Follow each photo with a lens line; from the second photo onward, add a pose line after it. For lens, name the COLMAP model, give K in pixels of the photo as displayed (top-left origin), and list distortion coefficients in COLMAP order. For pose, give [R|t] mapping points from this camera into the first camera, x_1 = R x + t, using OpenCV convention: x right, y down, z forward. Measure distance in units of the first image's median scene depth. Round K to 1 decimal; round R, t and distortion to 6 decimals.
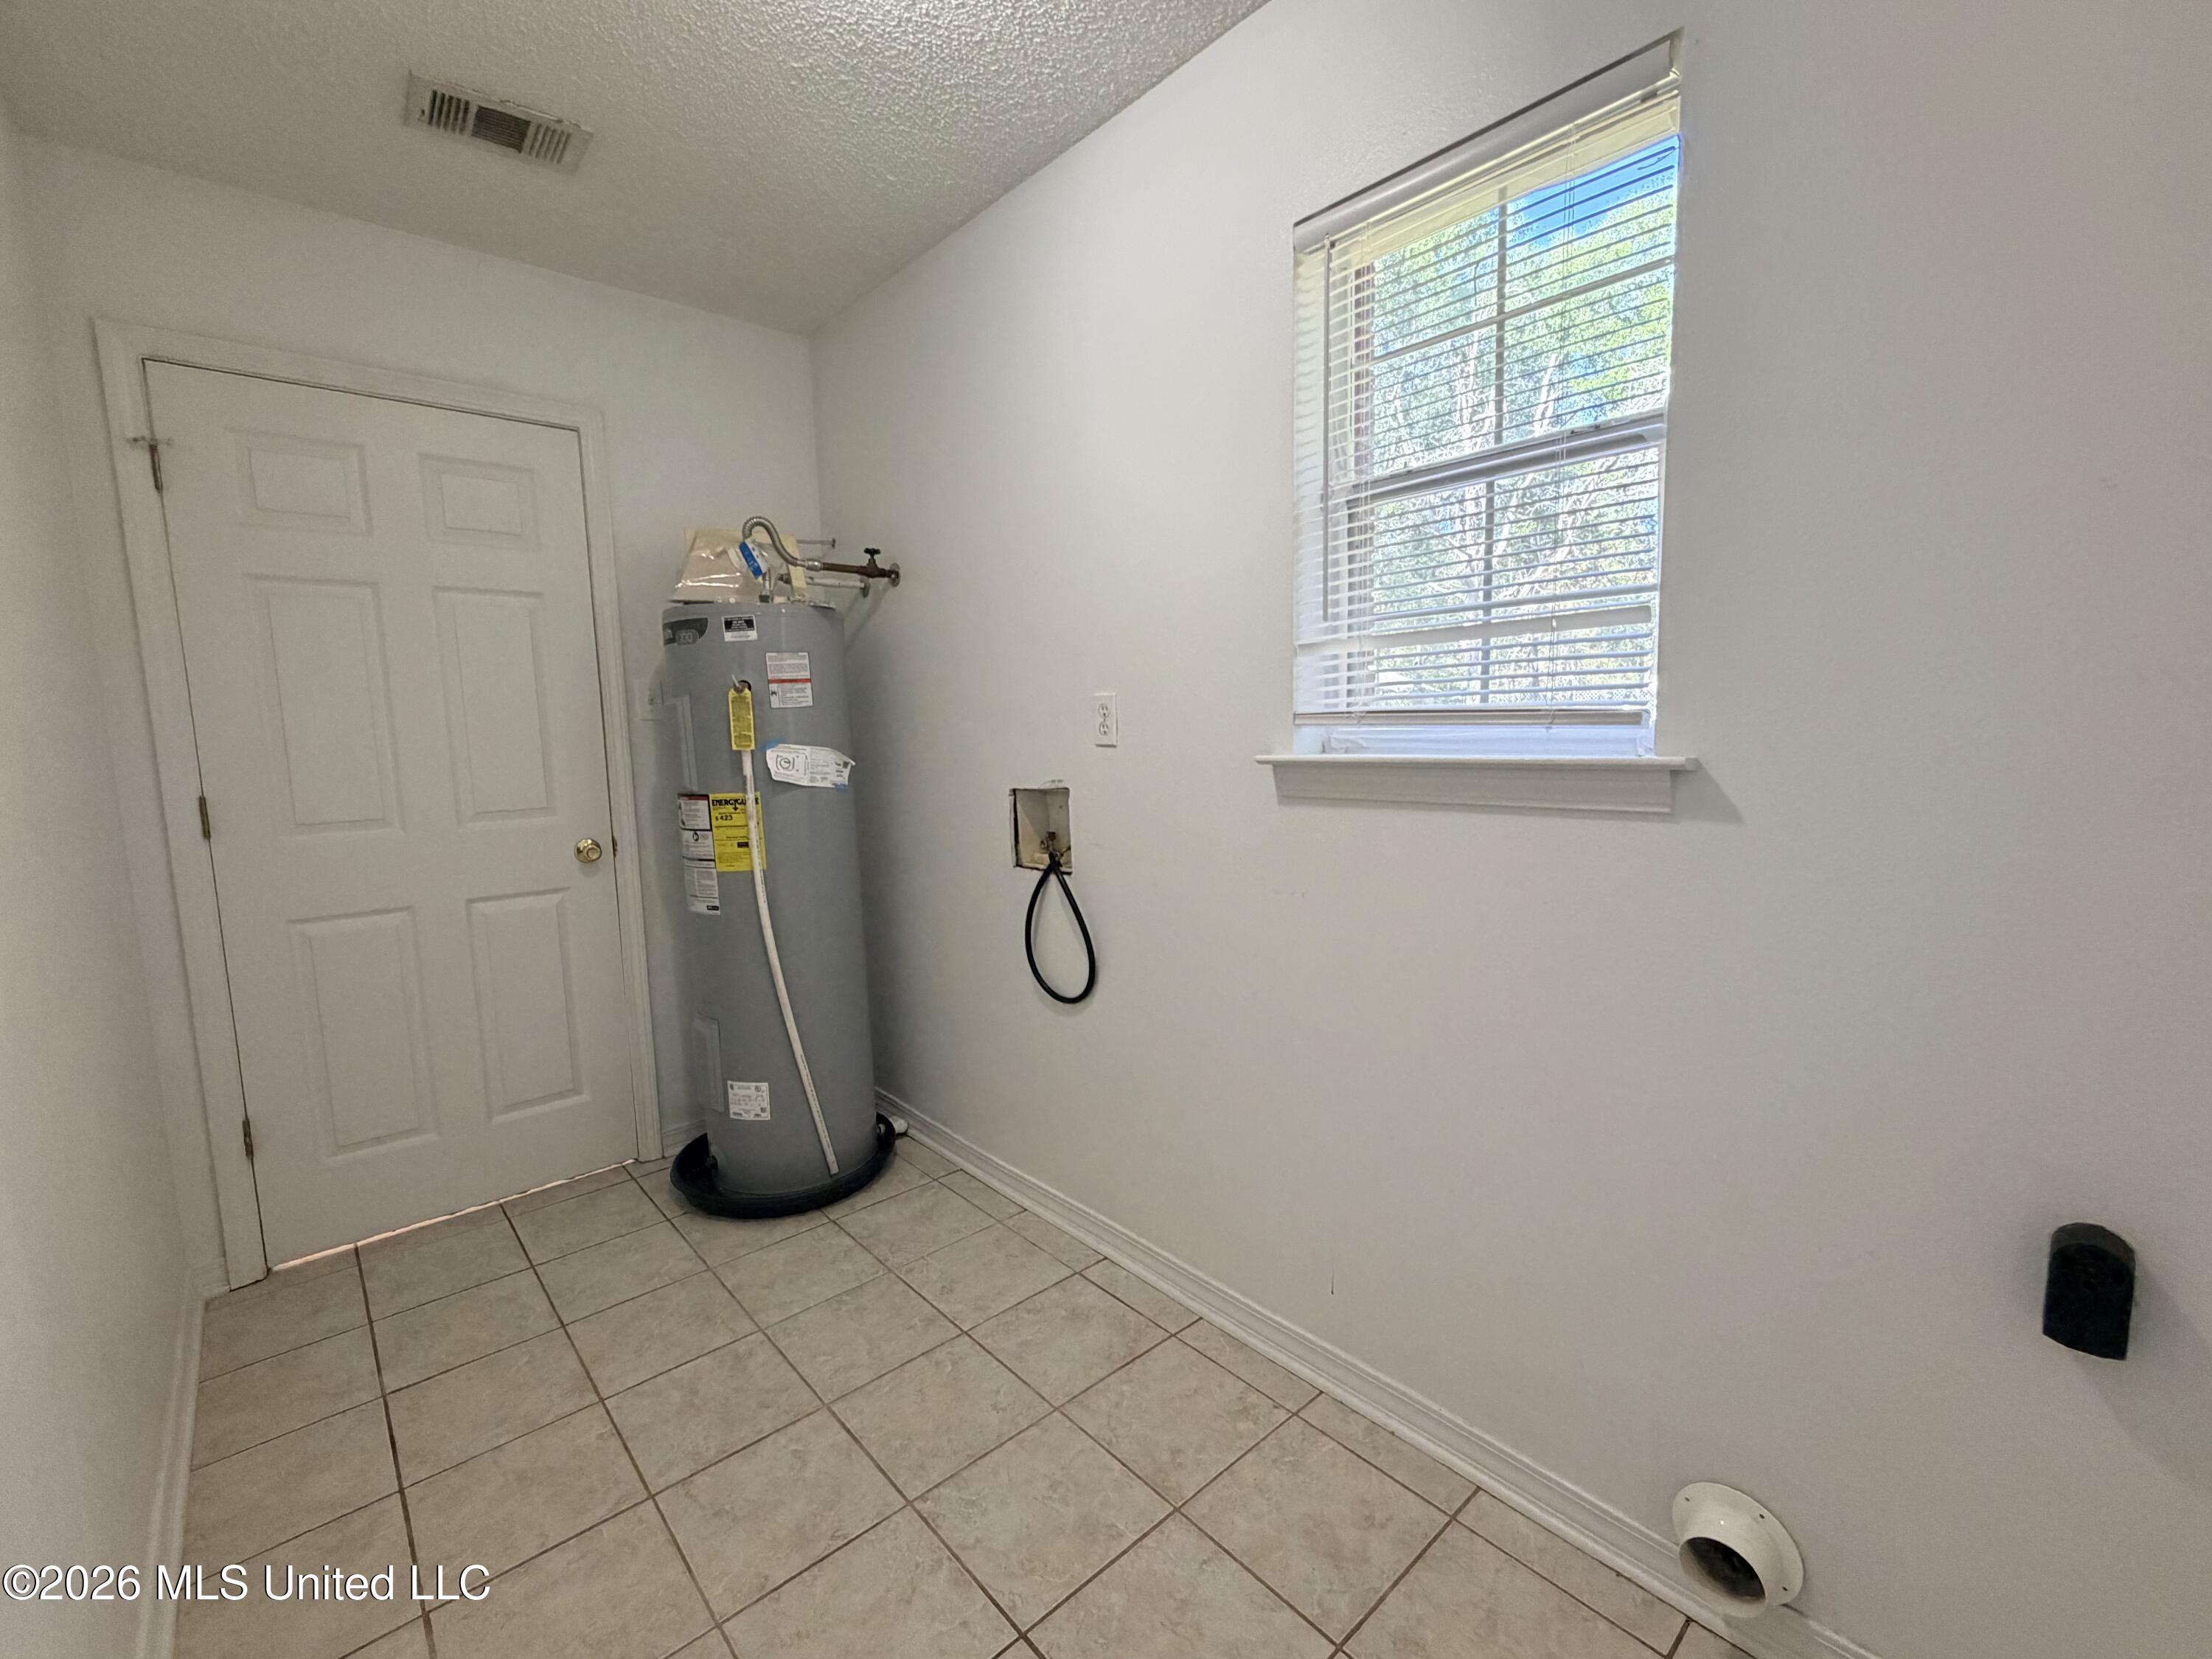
lens RADIAL K [[948.2, 0, 1106.0], [0, 948.2, 829.5], [0, 0, 1]] dist [0.004392, 0.000390]
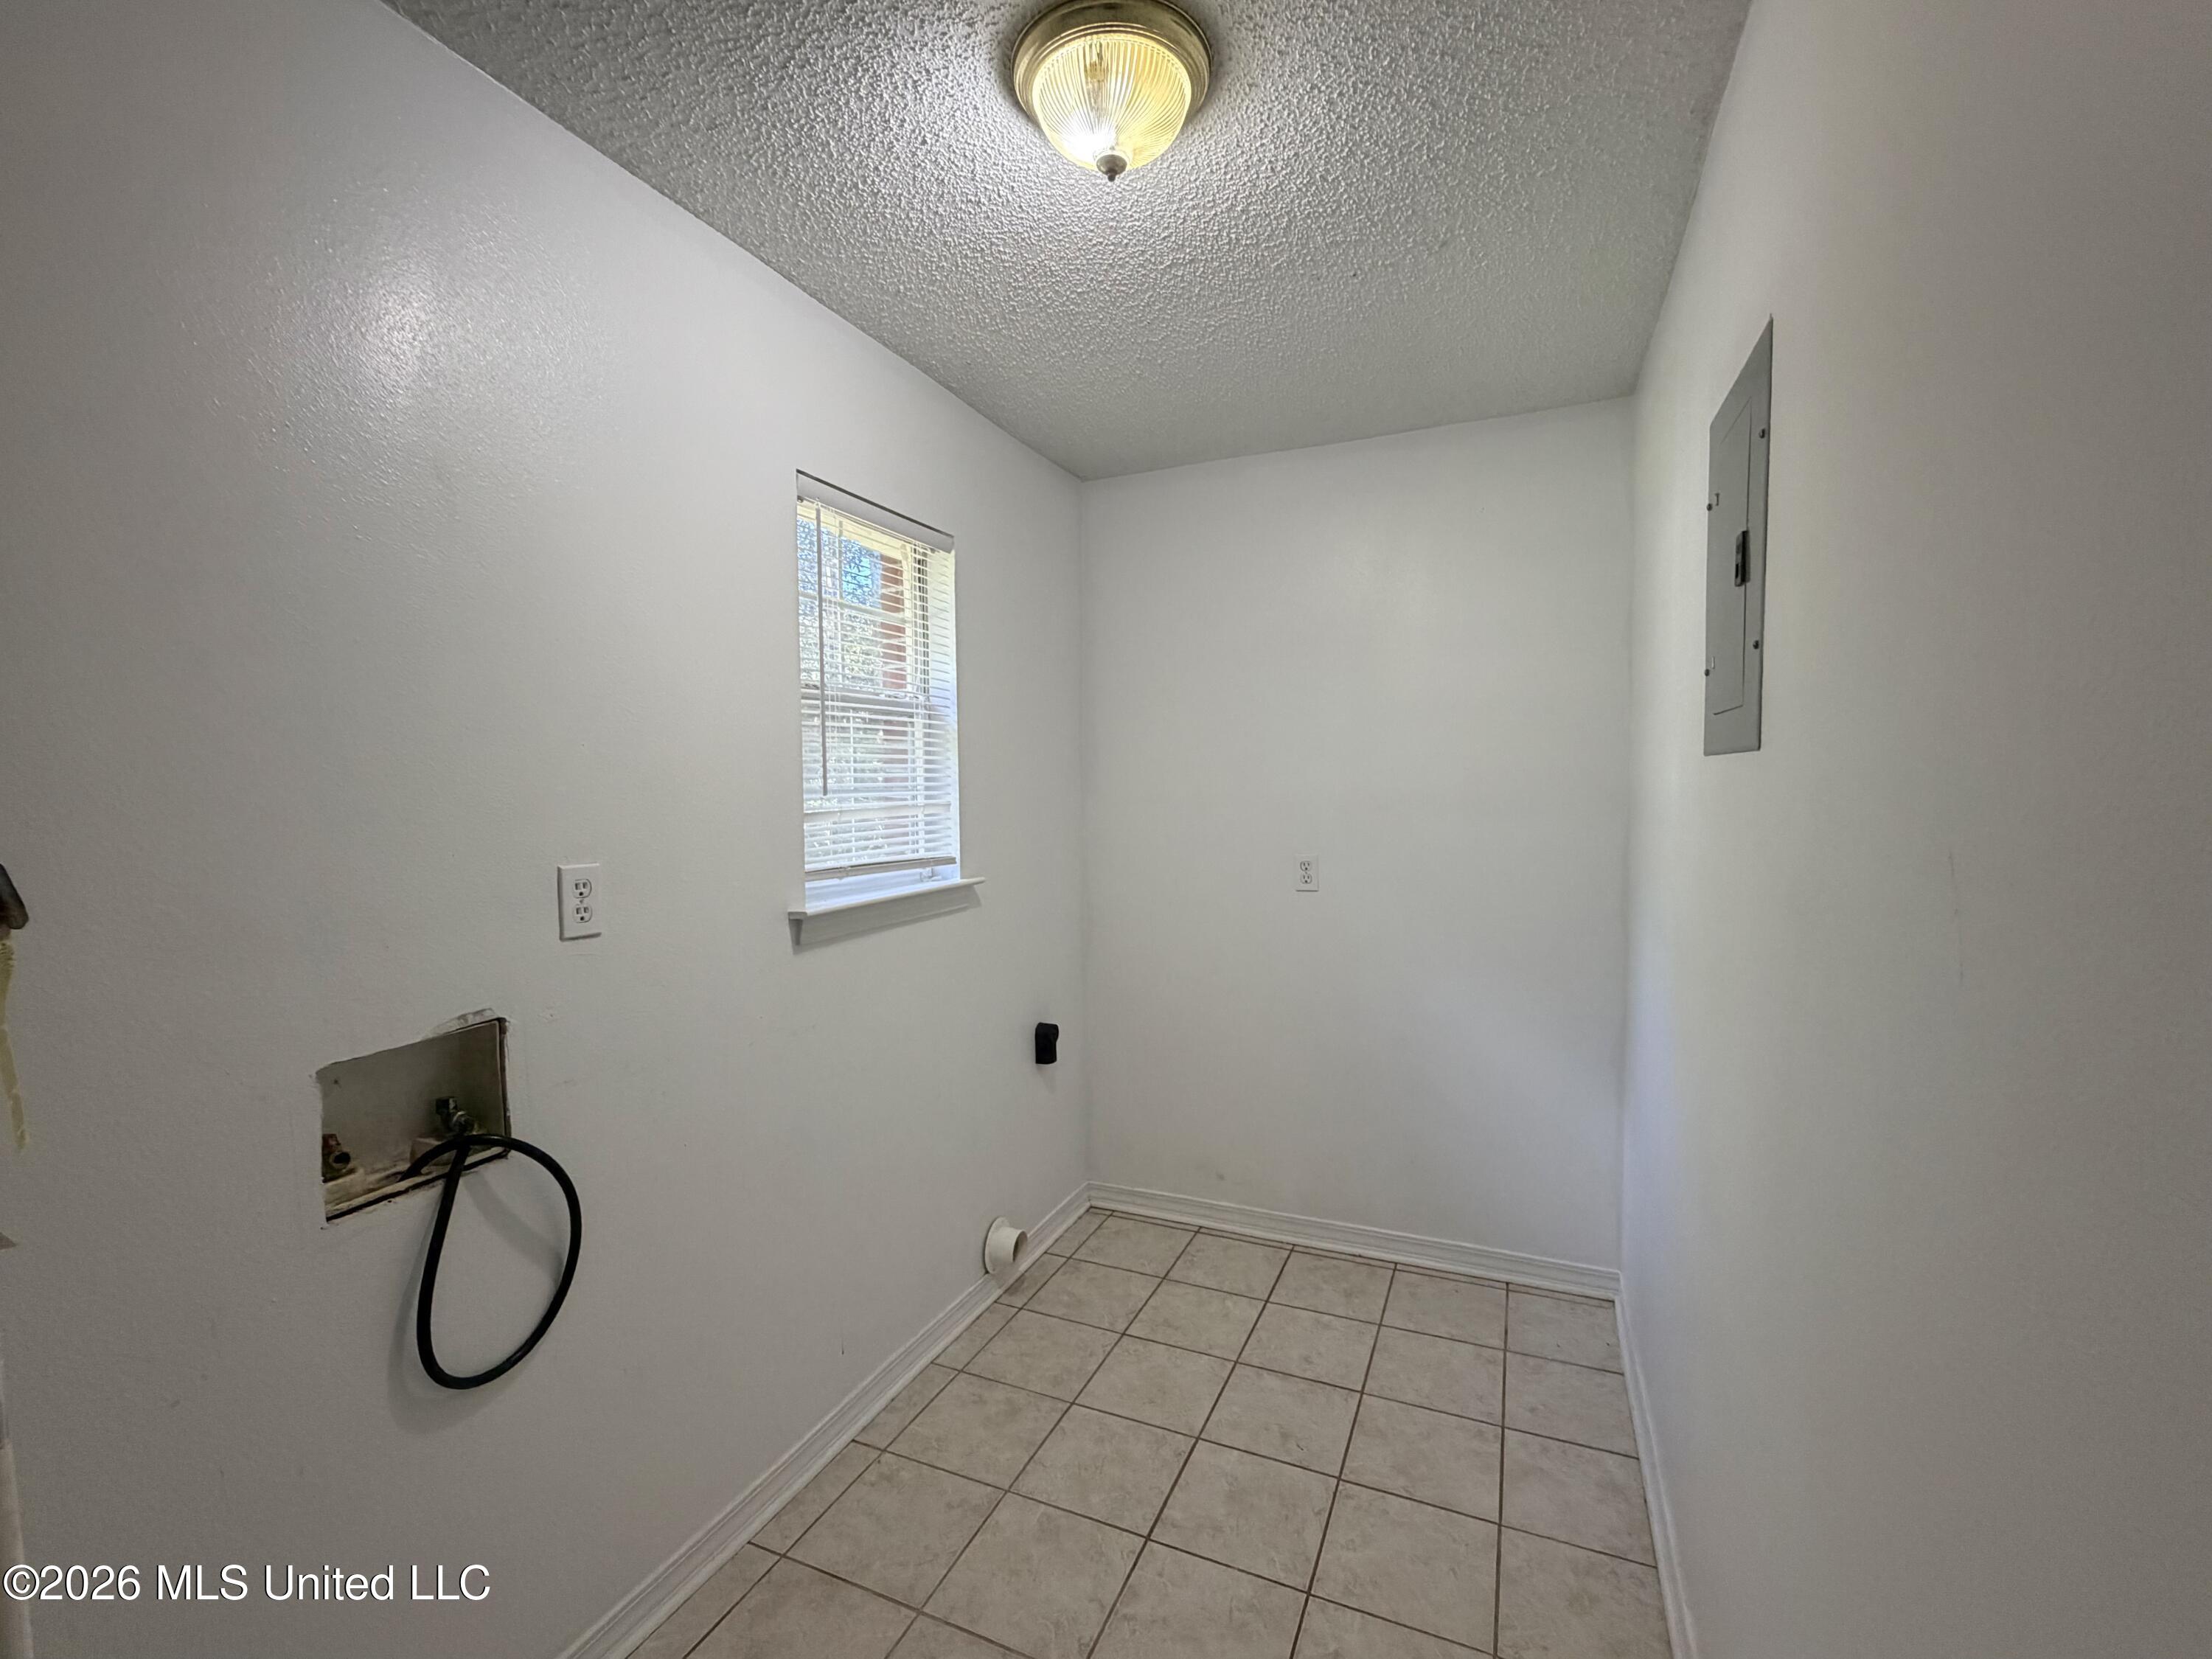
lens RADIAL K [[948.2, 0, 1106.0], [0, 948.2, 829.5], [0, 0, 1]] dist [0.004392, 0.000390]
pose [[-0.412913, -0.015086, 0.910645, -1.097321], [0.121164, 0.990066, 0.071341, -0.231607], [-0.902675, 0.139795, -0.406983, 1.241828]]
